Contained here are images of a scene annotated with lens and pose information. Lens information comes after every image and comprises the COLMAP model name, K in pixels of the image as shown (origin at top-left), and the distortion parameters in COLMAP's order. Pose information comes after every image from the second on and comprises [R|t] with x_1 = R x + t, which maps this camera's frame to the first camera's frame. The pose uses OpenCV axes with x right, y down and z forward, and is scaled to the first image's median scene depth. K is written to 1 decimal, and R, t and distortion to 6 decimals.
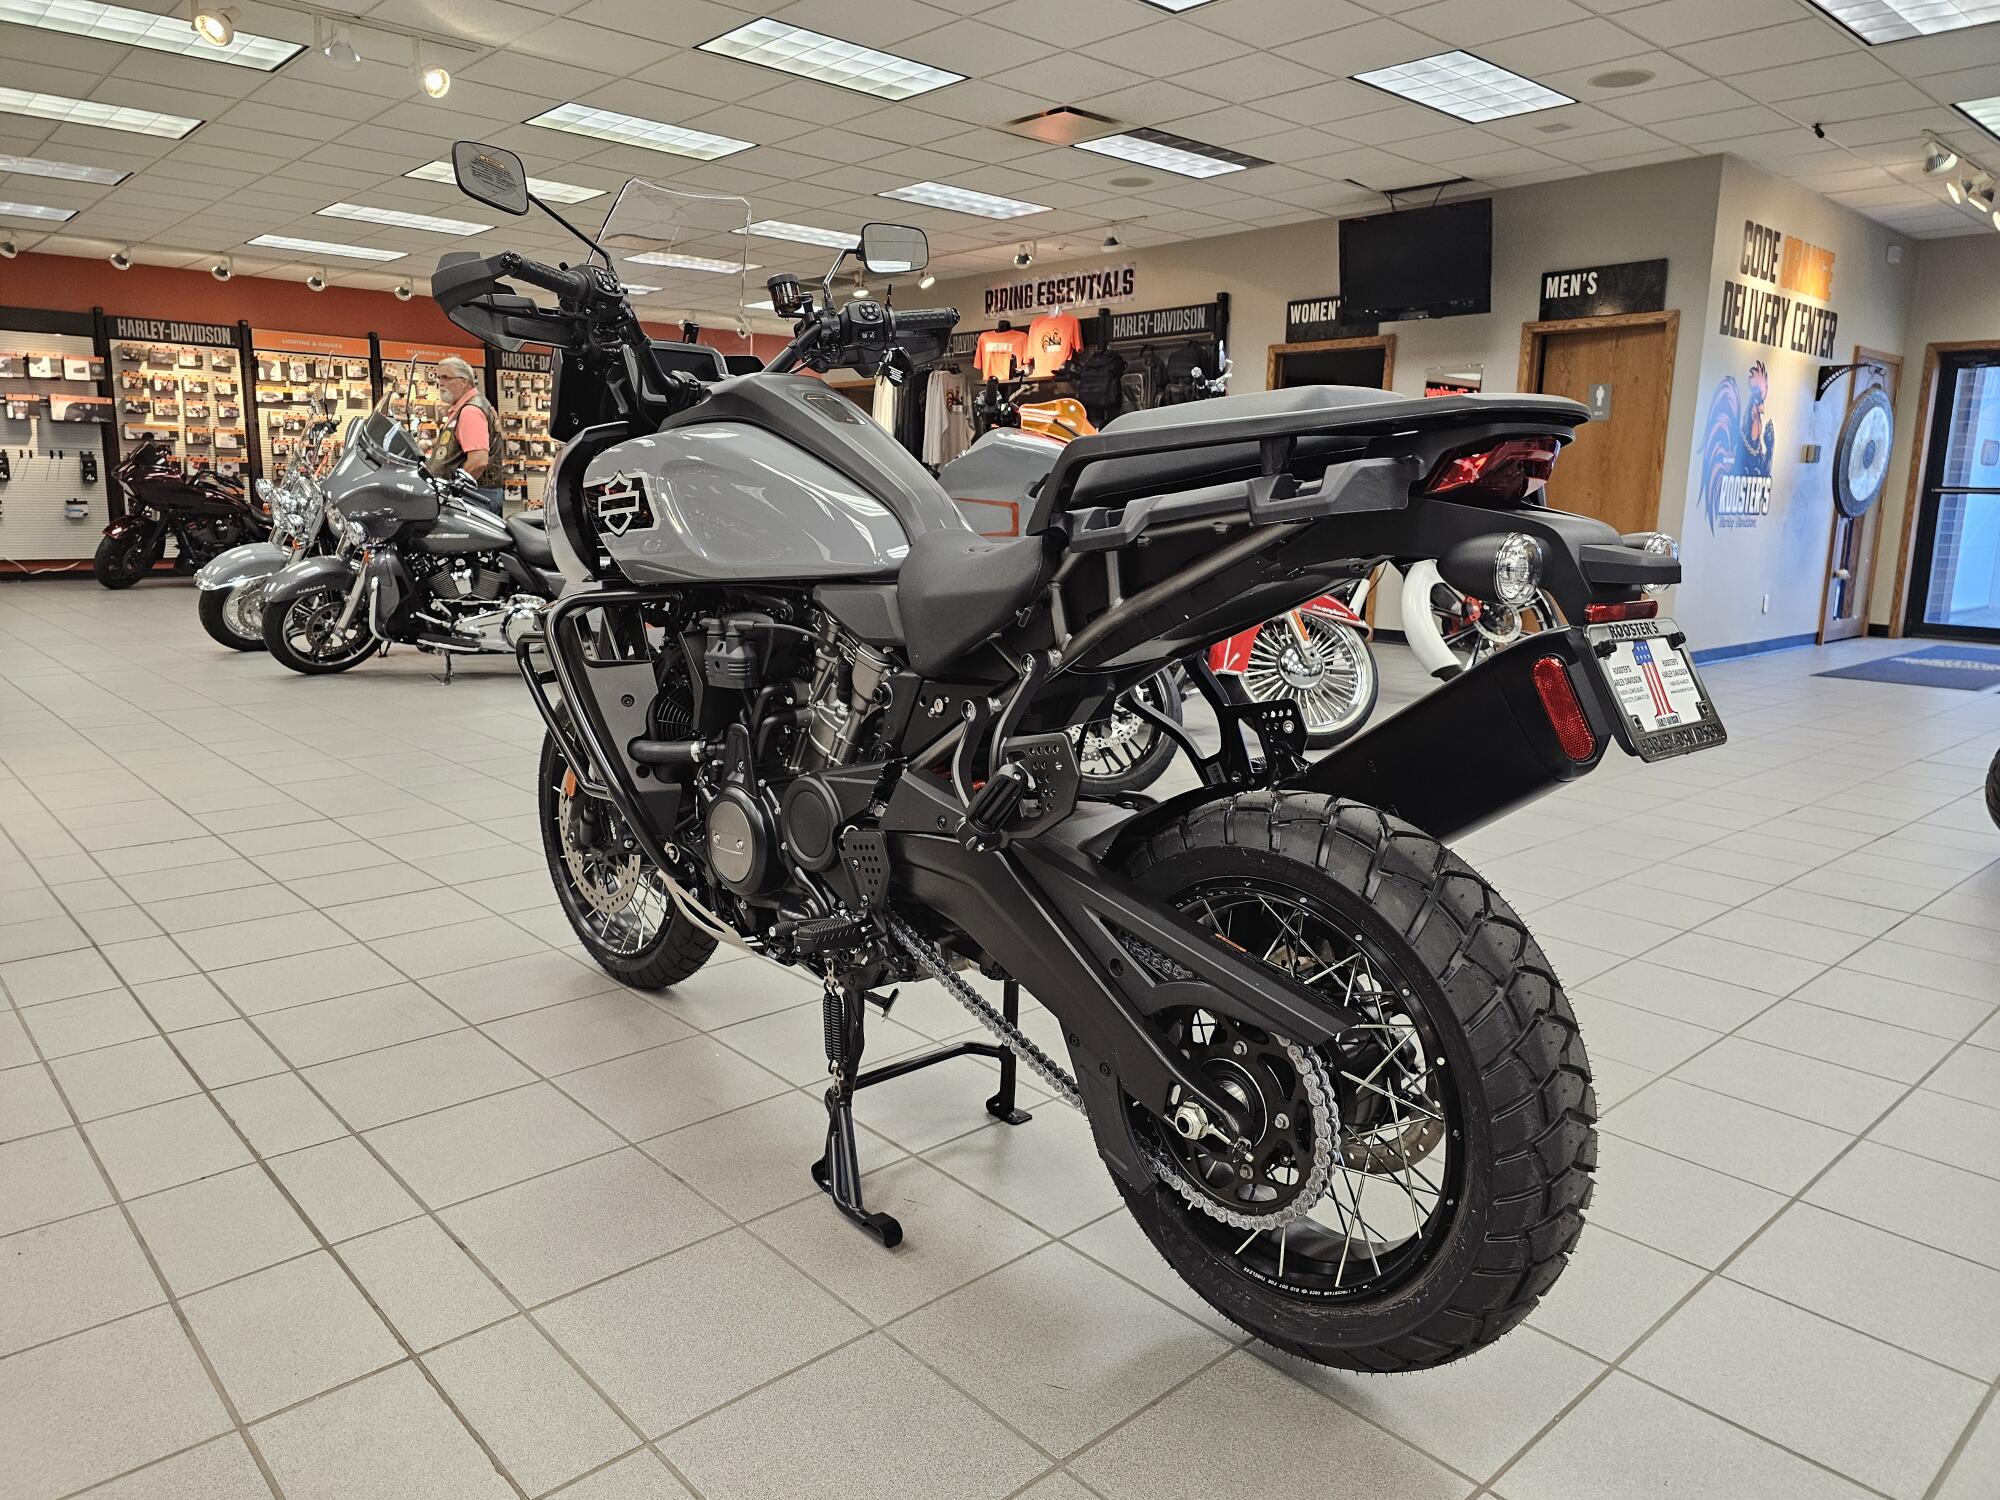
lens RADIAL K [[1348.1, 0, 980.7], [0, 1348.1, 729.9], [0, 0, 1]] dist [0.047489, -0.044053]
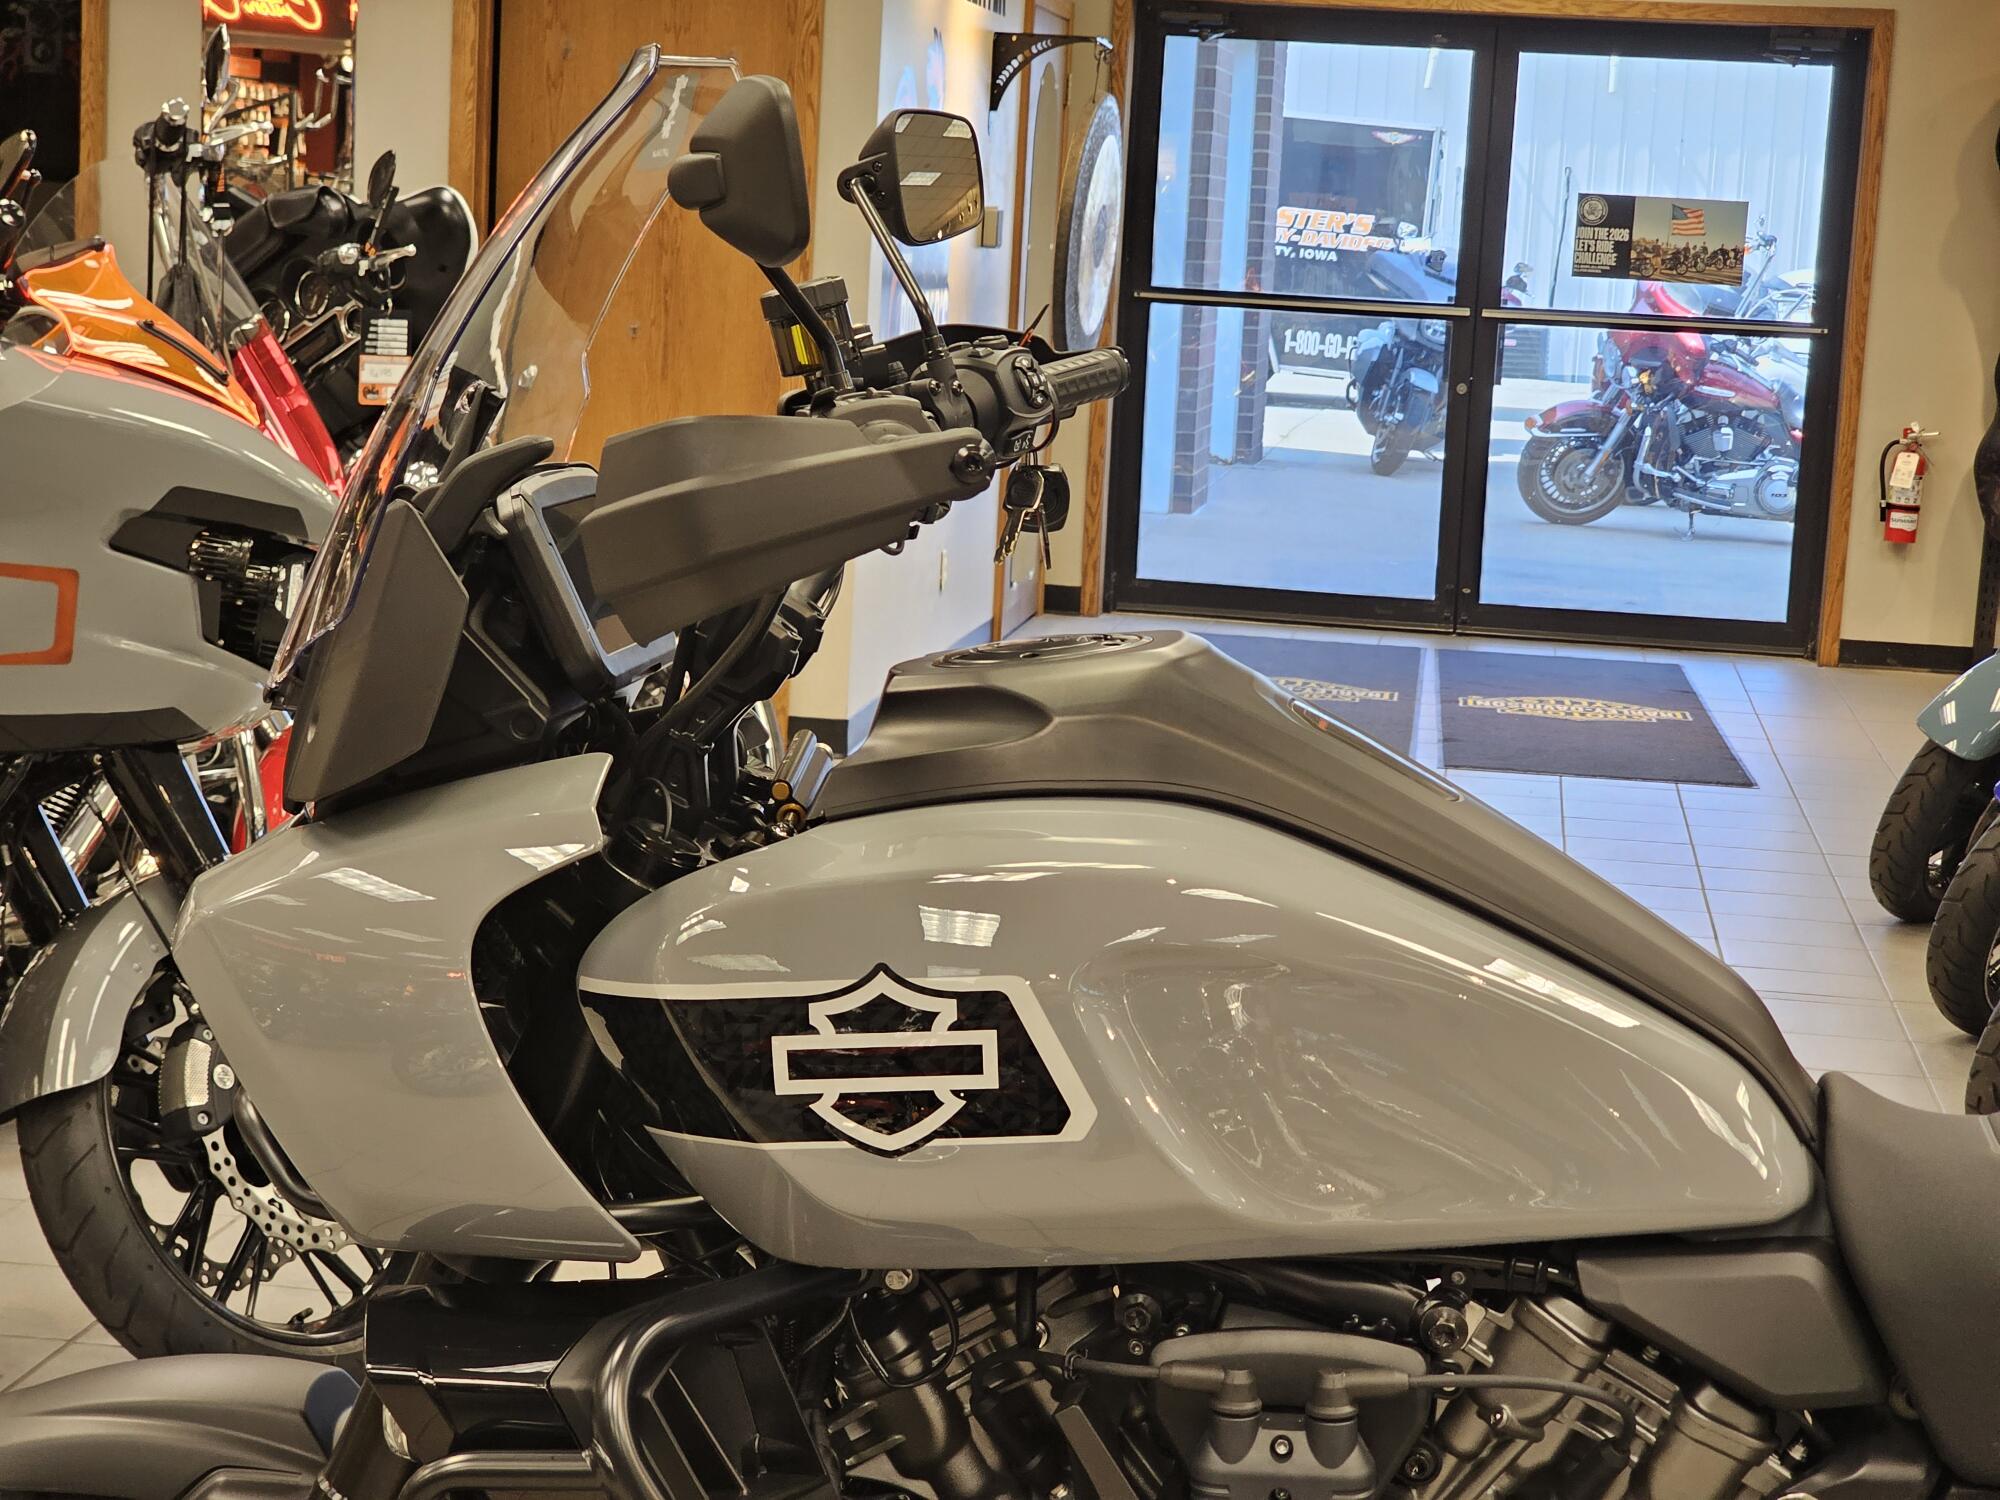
lens RADIAL K [[4007.7, 0, 1000.0], [0, 4007.7, 750.0], [0, 0, 1]] dist [-0.048572, 0.760549]
pose [[0.769853, -0.067812, 0.634609, -0.471253], [0.074113, 0.997111, 0.016640, -0.138939], [-0.633904, 0.034222, 0.772655, 0.104907]]
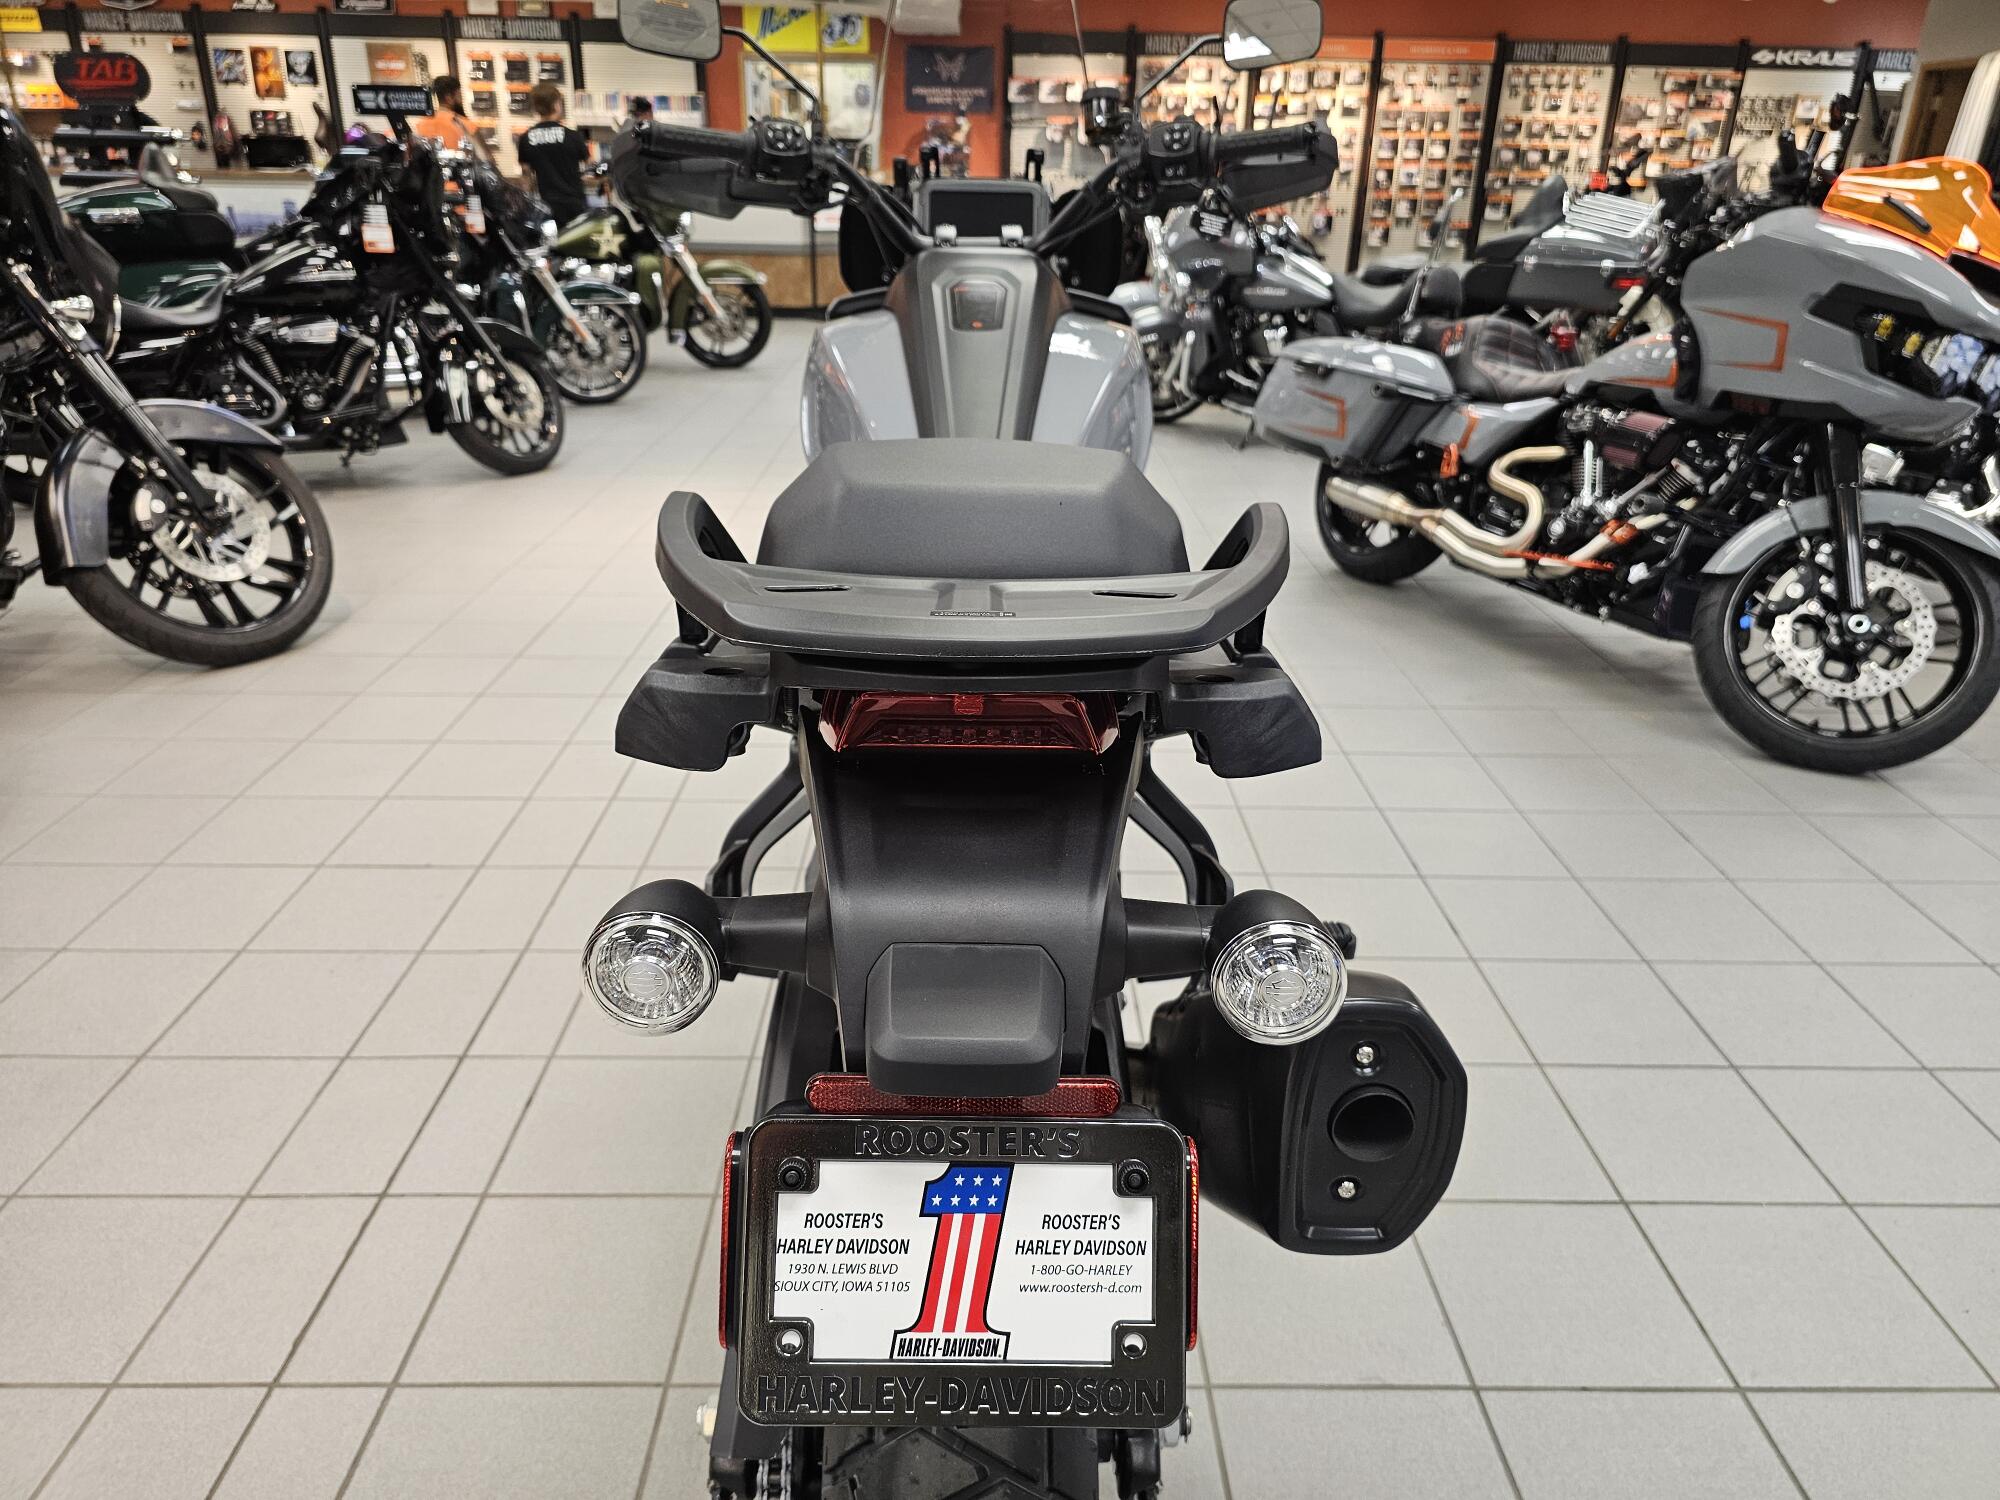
lens RADIAL K [[1363.9, 0, 1000.0], [0, 1363.9, 750.0], [0, 0, 1]] dist [0.019776, -0.019036]
pose [[0.748671, 0.258205, -0.610591, 0.071219], [-0.118998, 0.958415, 0.259384, -0.031917], [0.652174, -0.121534, 0.748264, 0.063646]]
